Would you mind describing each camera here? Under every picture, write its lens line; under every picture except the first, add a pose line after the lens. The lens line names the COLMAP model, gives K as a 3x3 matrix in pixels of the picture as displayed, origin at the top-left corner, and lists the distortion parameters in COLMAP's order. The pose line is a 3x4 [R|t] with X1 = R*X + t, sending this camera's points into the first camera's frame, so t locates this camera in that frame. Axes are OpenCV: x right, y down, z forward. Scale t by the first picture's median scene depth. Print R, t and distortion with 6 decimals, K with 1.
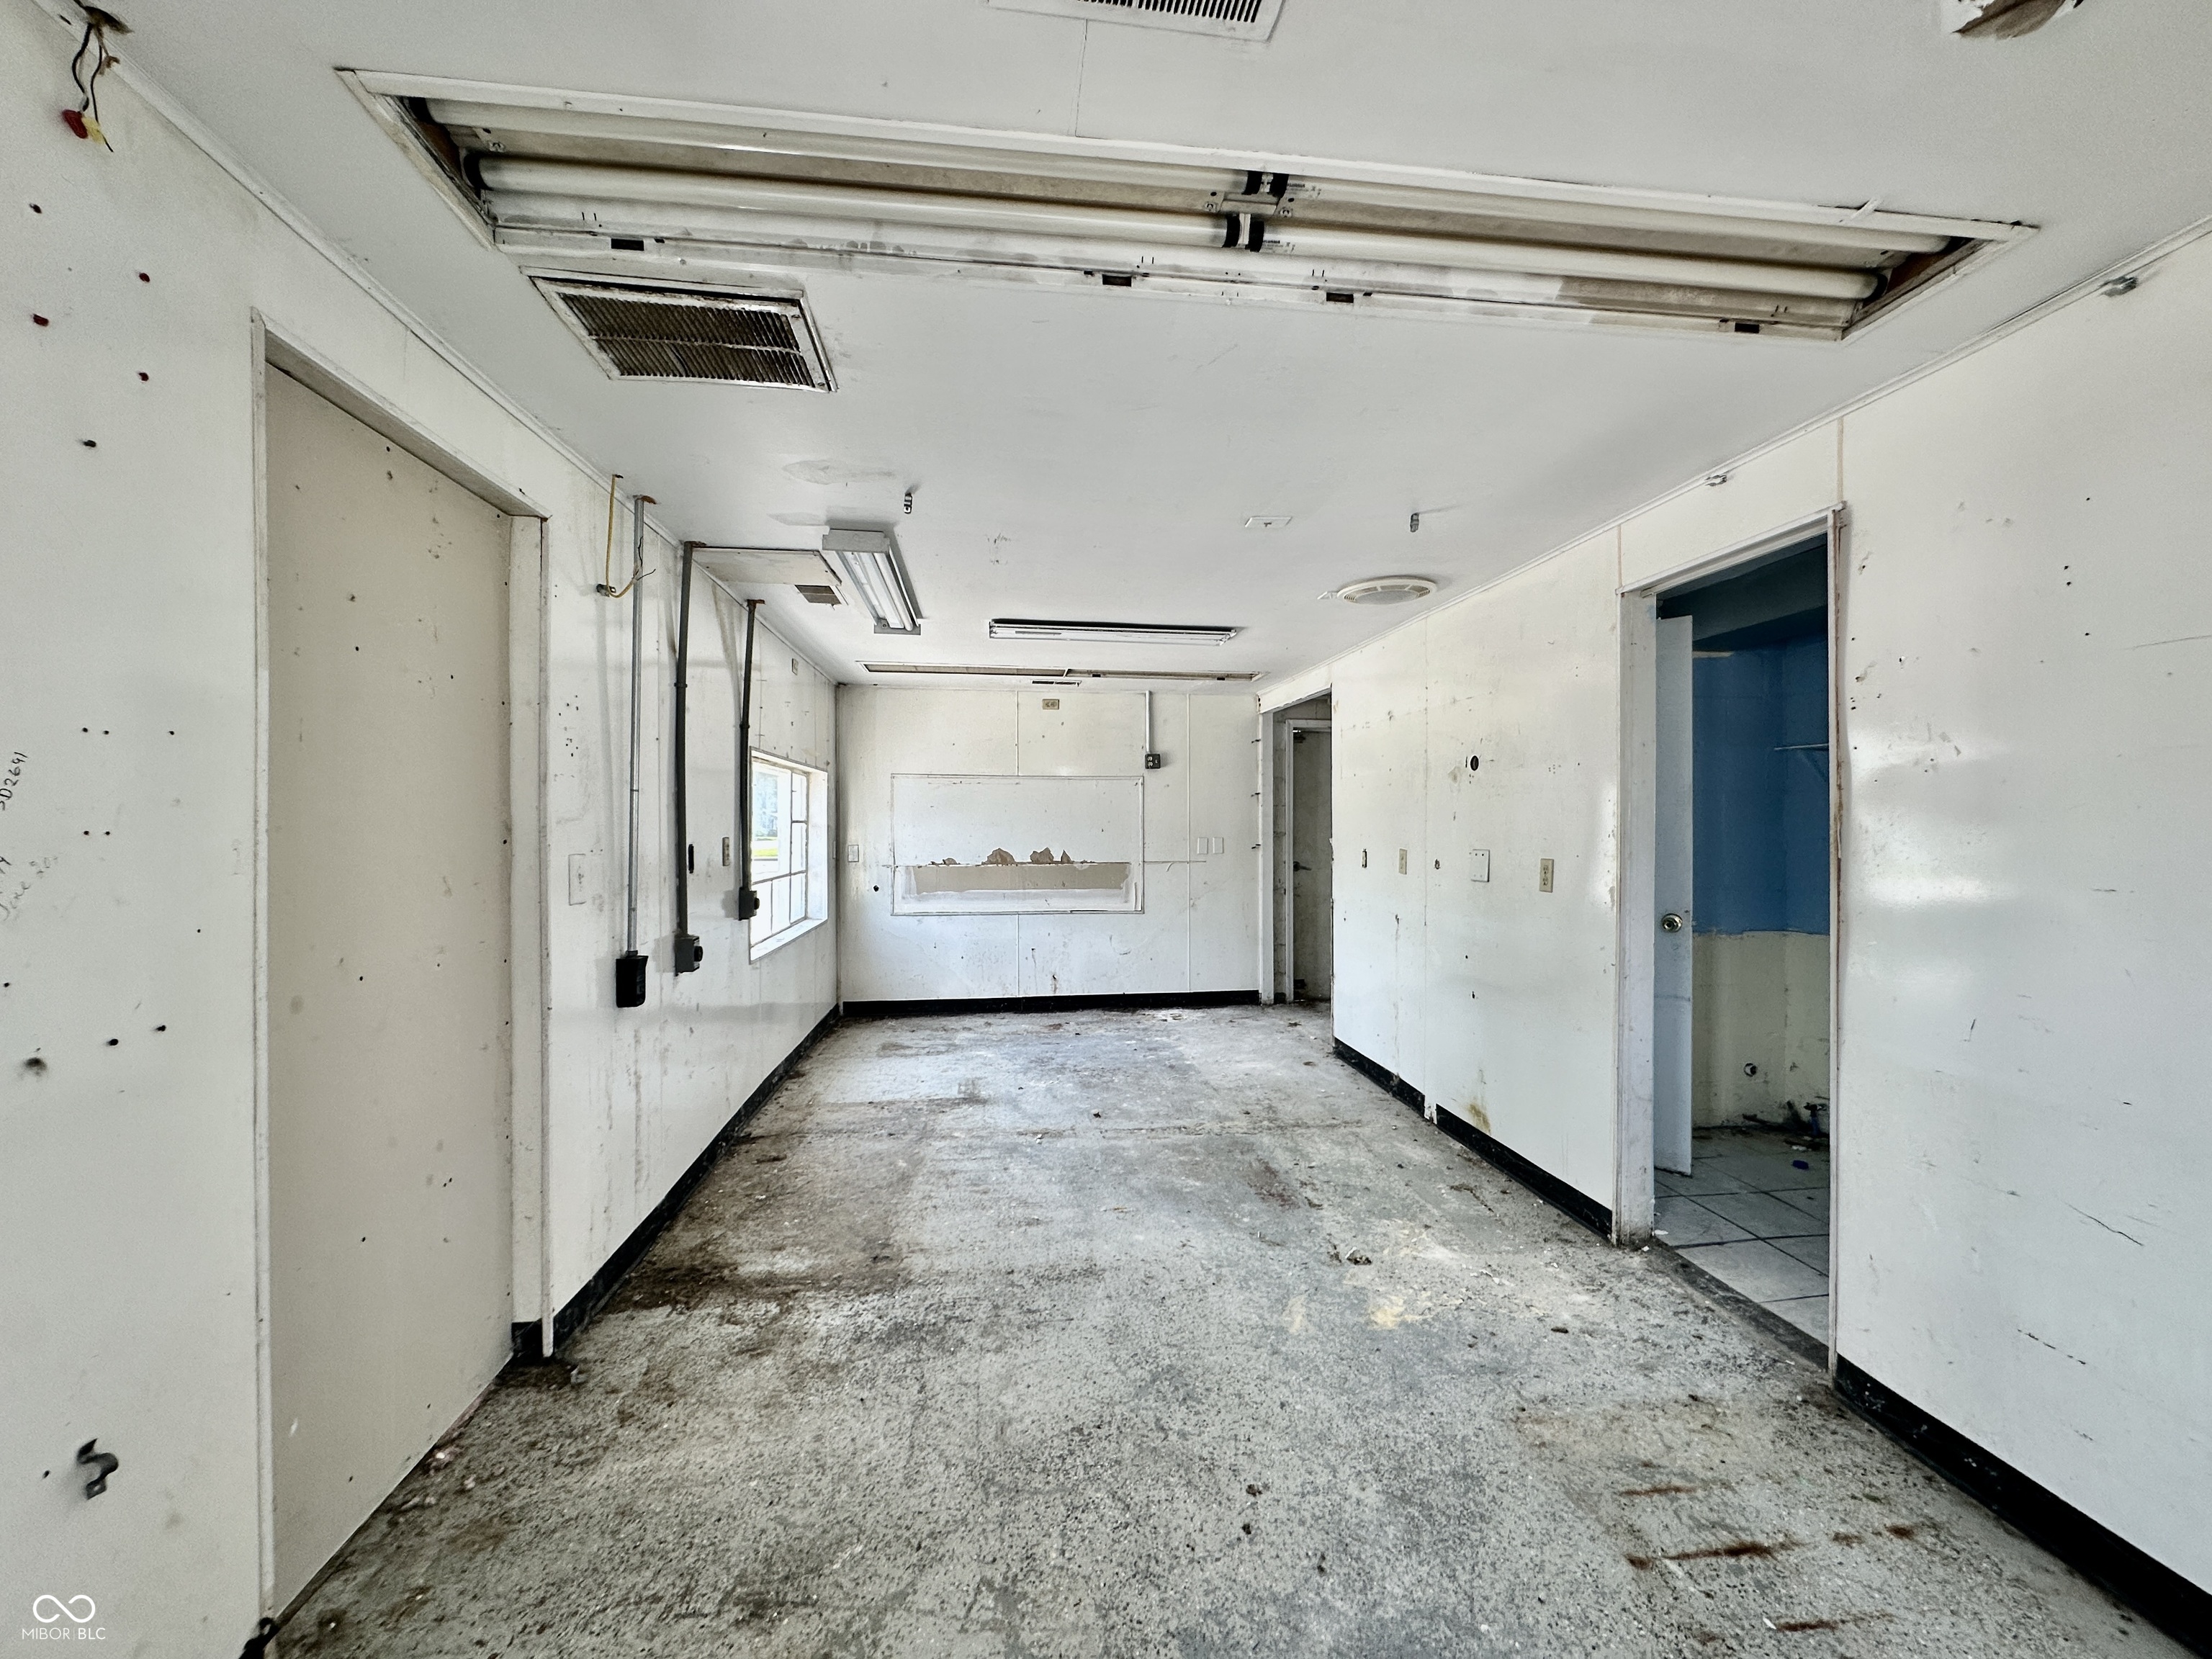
lens RADIAL K [[878.5, 0, 1106.0], [0, 878.5, 829.5], [0, 0, 1]] dist [0.009440, 0.000135]
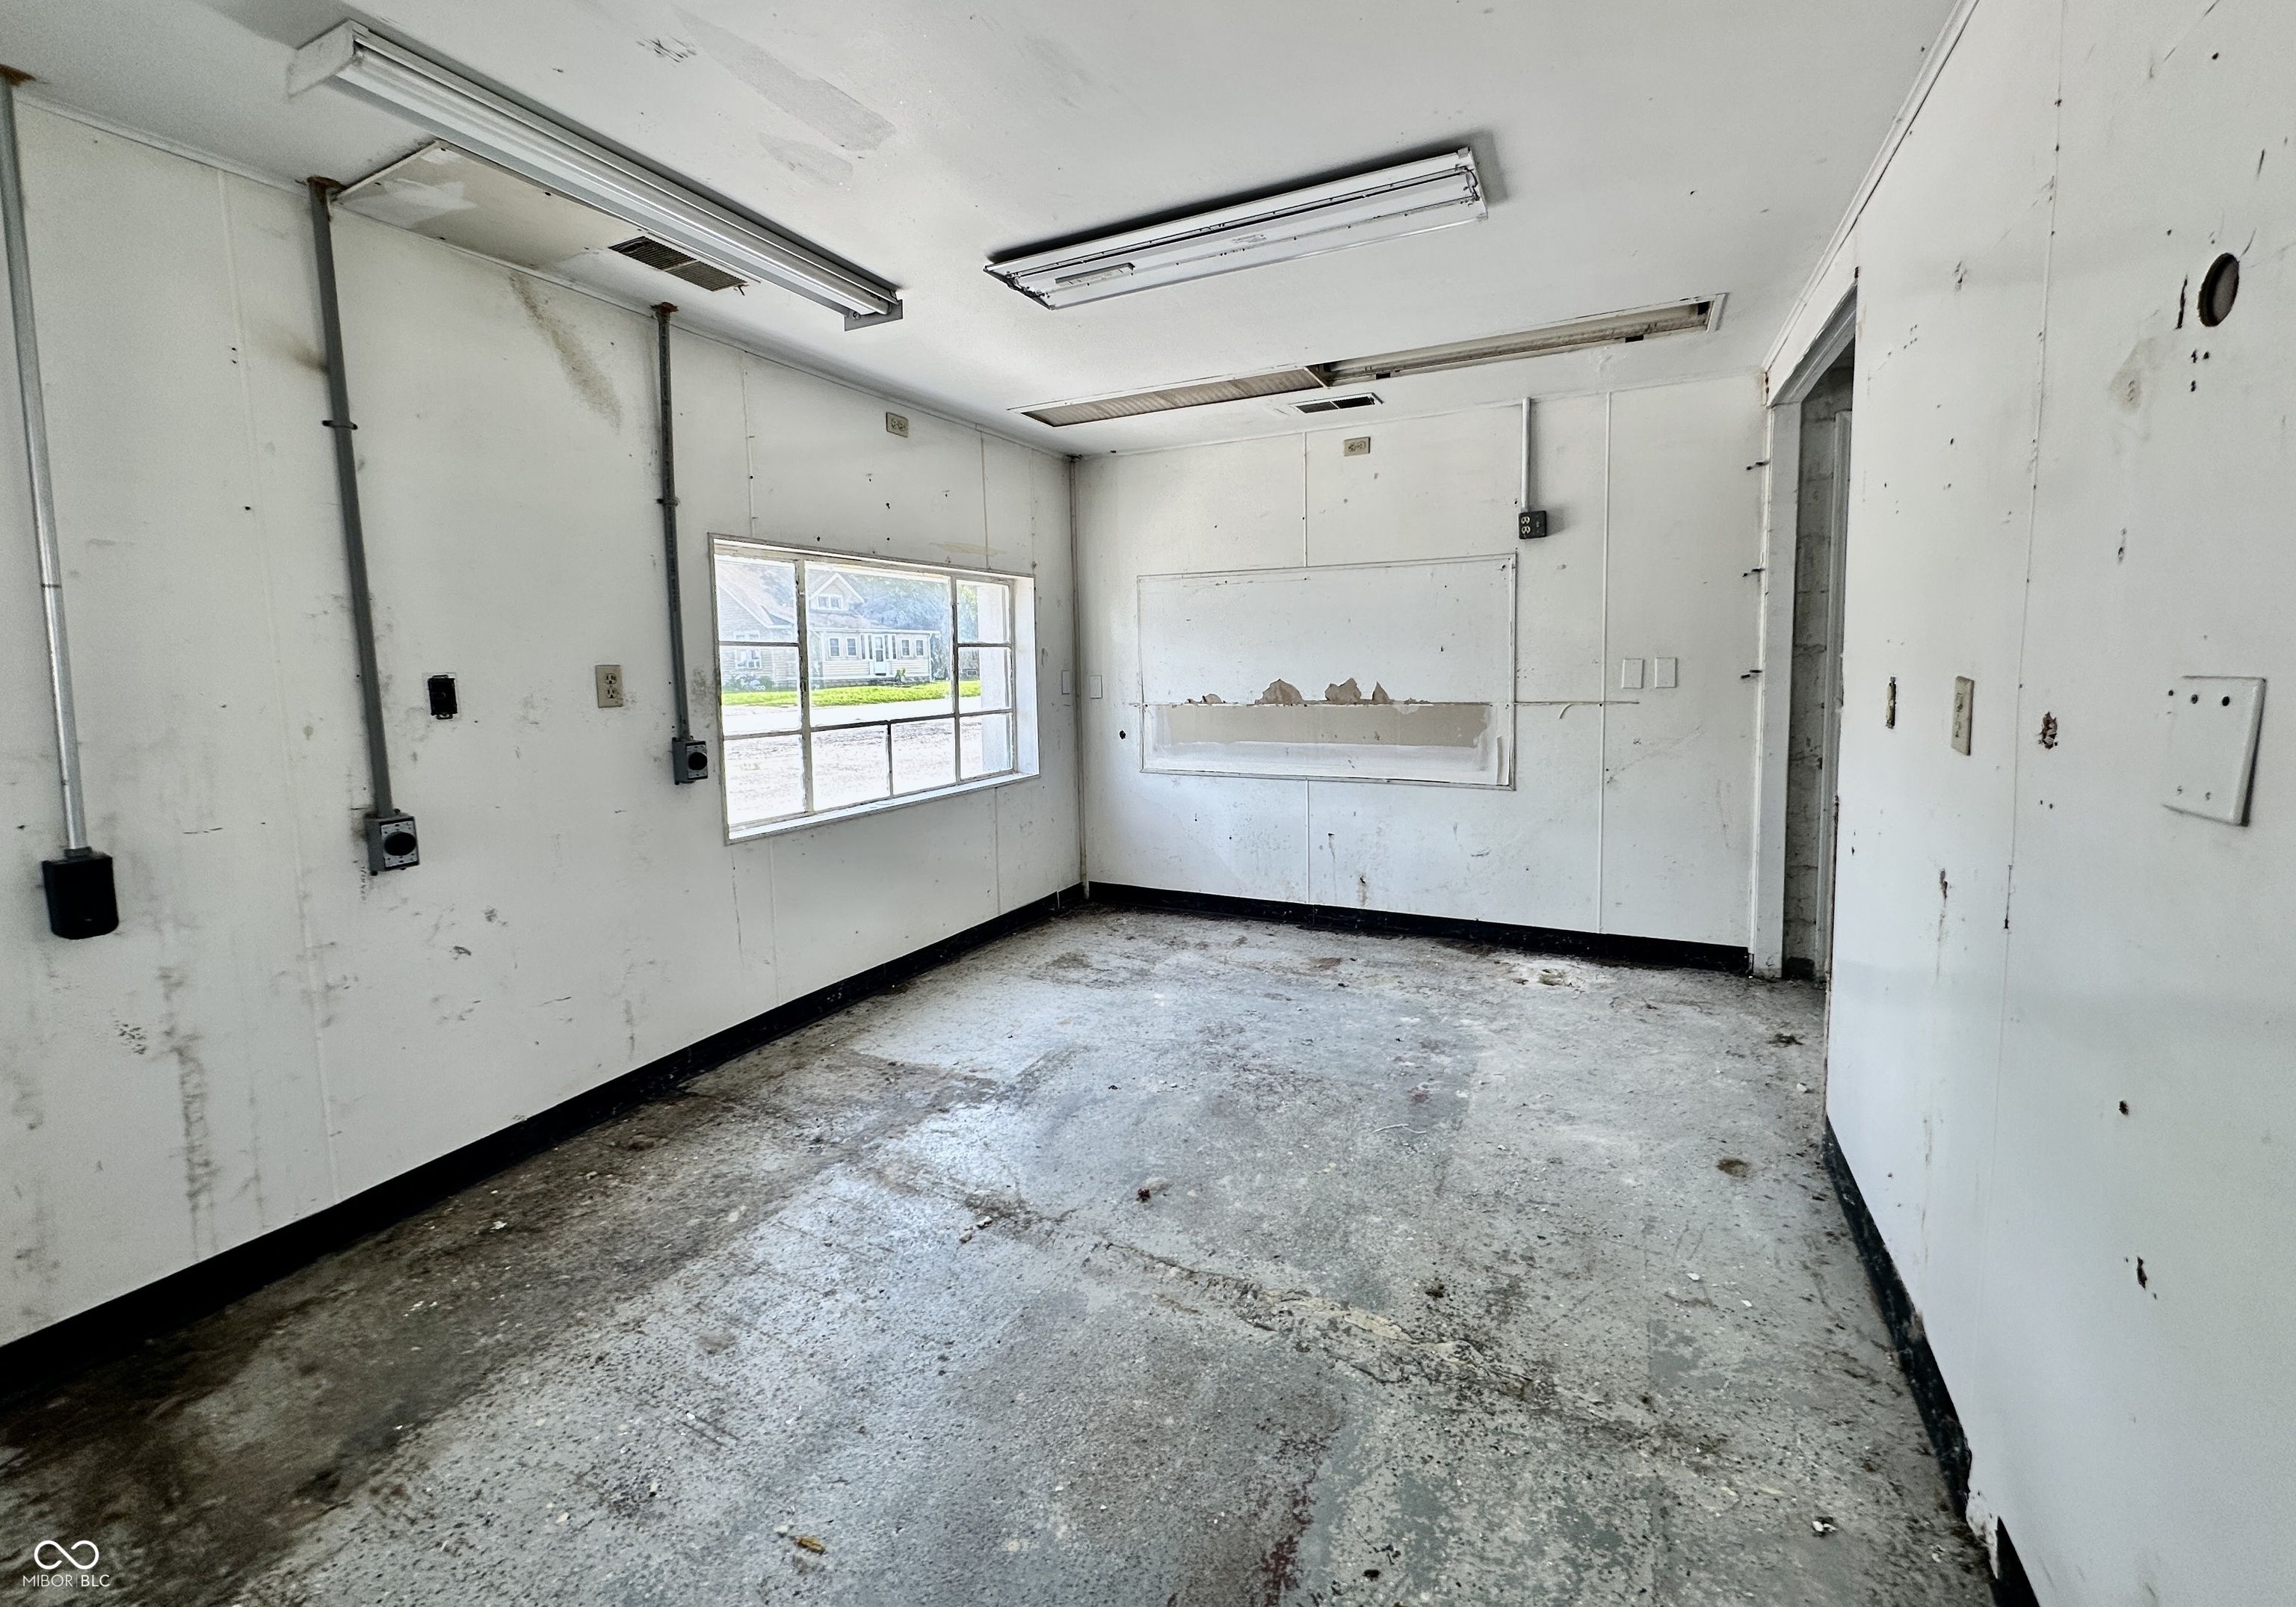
lens RADIAL K [[923.9, 0, 1156.0], [0, 923.9, 739.5], [0, 0, 1]] dist [-0.000048, 0.000114]
pose [[0.834429, 0.031905, -0.550191, 0.246497], [0.015651, 0.996548, 0.081526, 0.010988], [0.550893, -0.076639, 0.831050, 0.489742]]
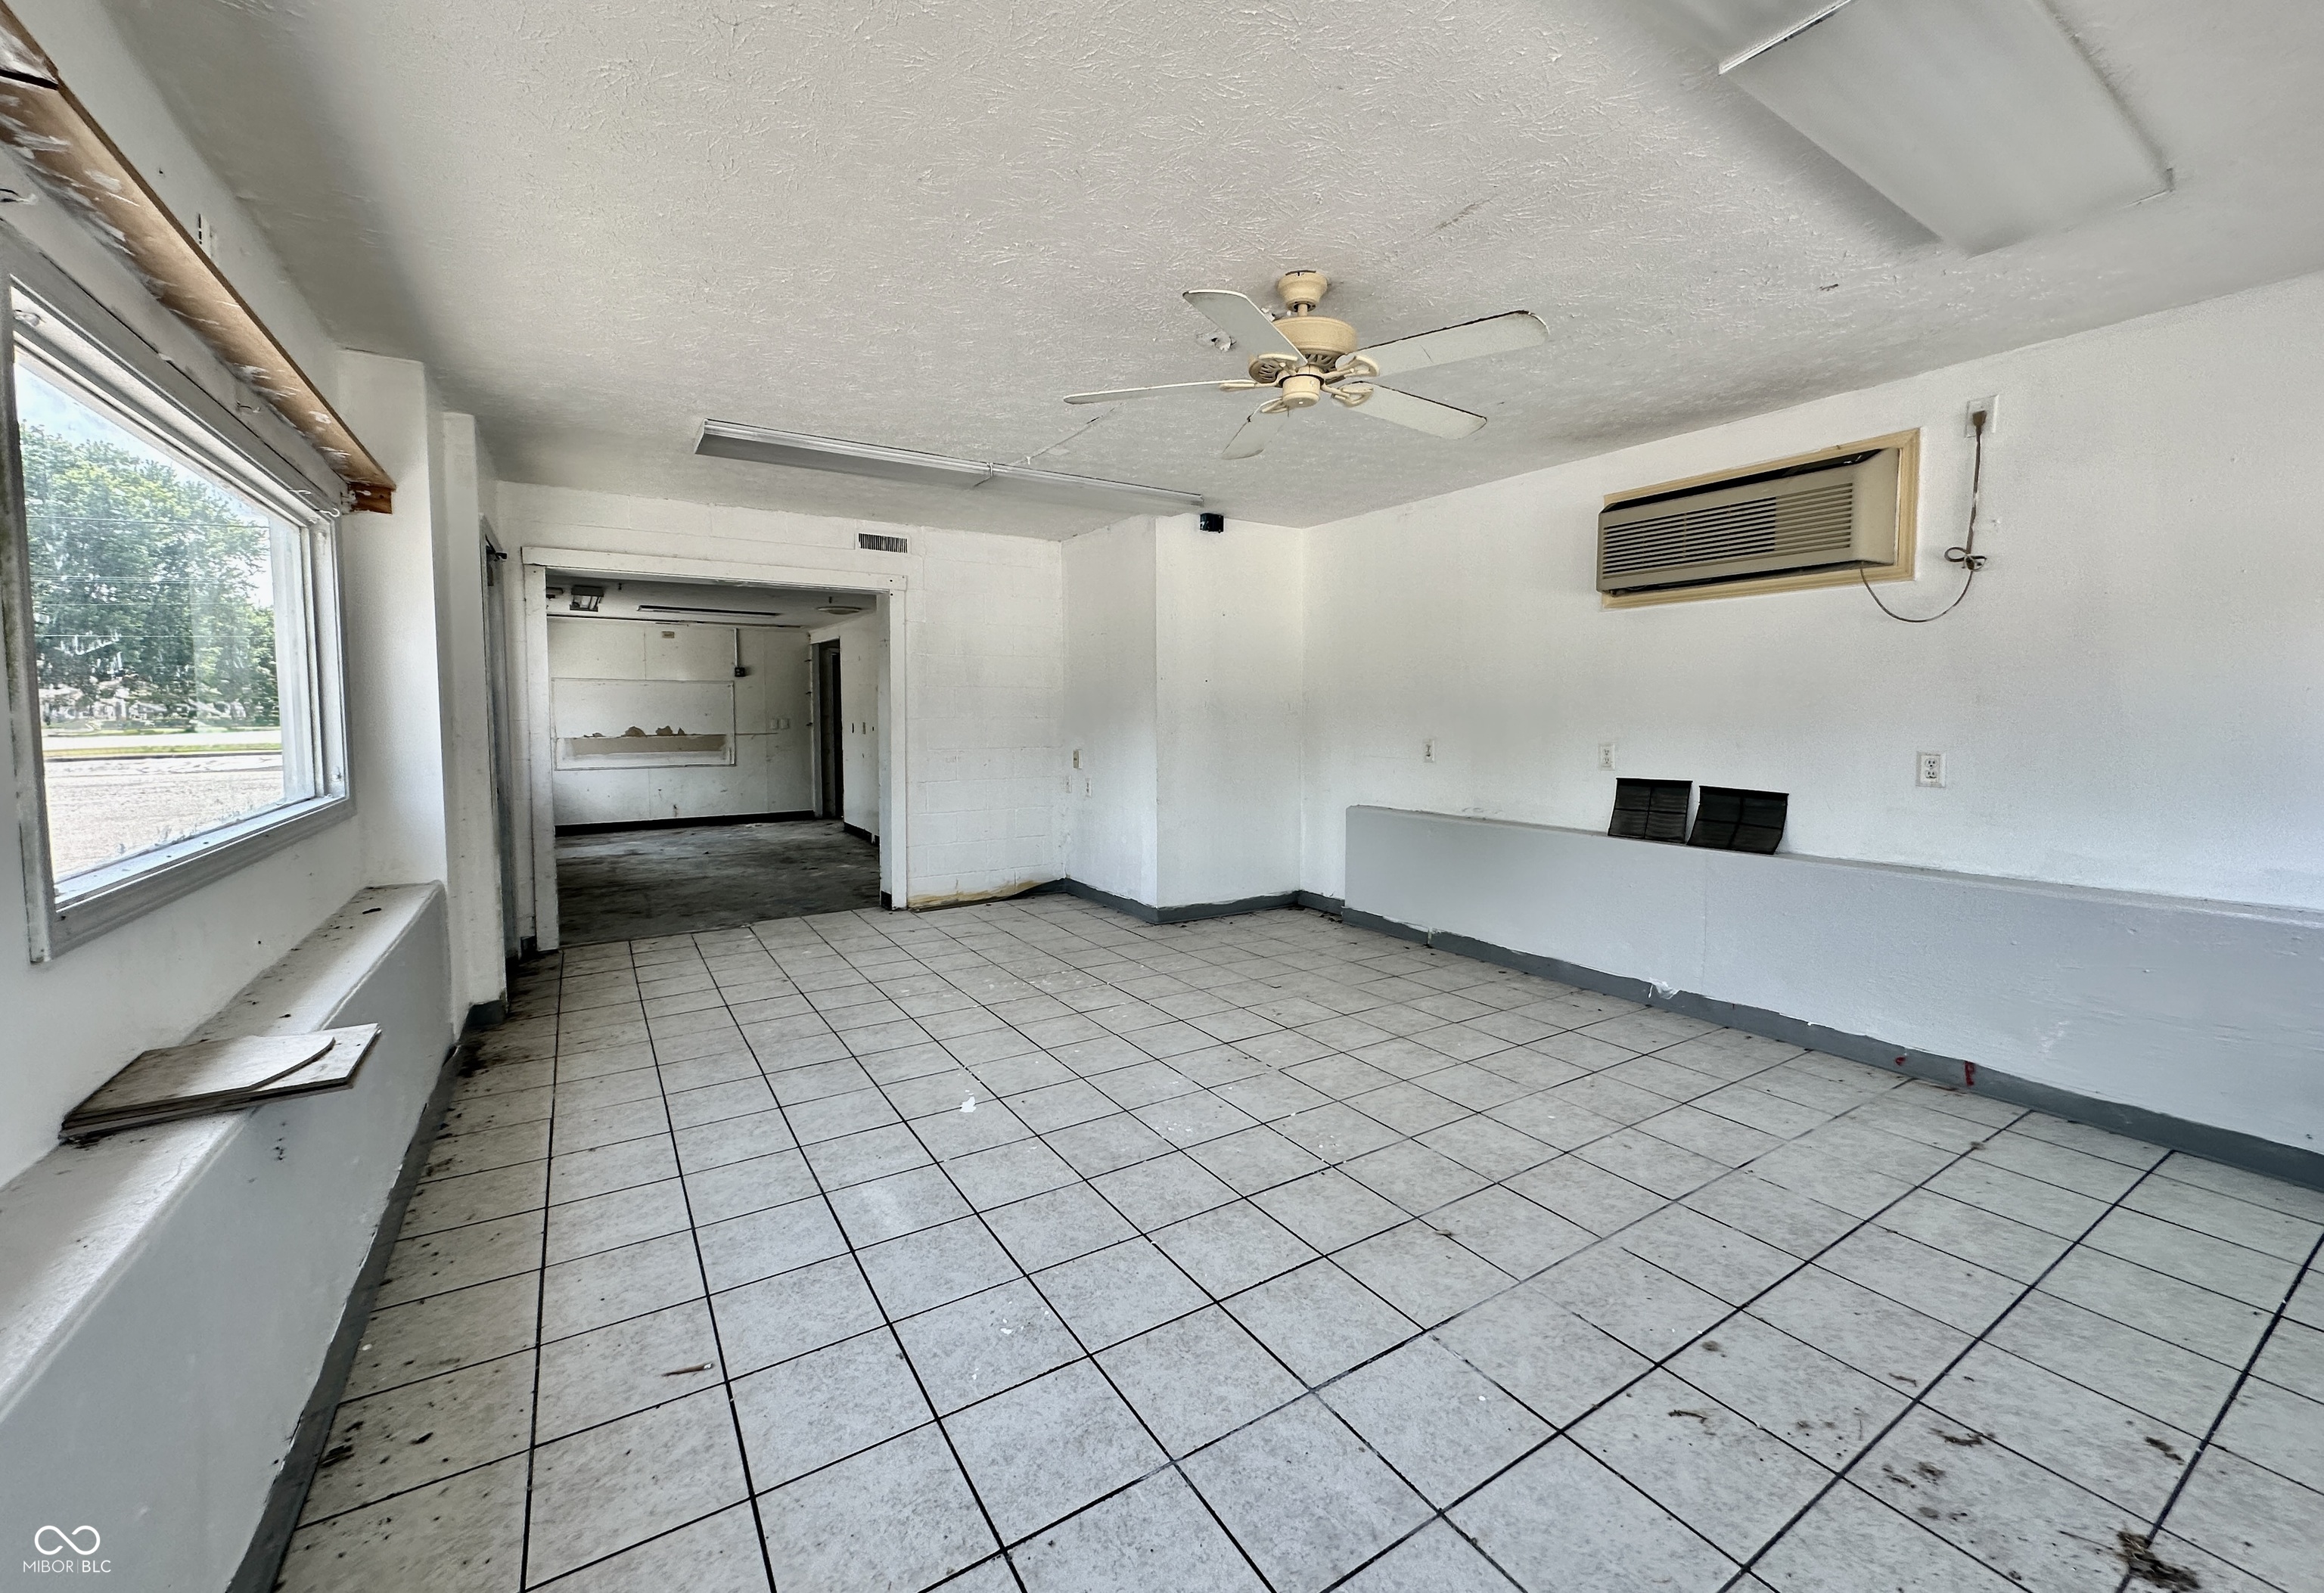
lens RADIAL K [[924.9, 0, 1165.5], [0, 924.9, 767.7], [0, 0, 1]] dist [-0.000119, 0.000160]
pose [[0.900875, -0.026363, 0.433278, 0.022219], [0.001984, 0.998394, 0.056624, 0.004861], [-0.434075, -0.050152, 0.899480, -1.204015]]
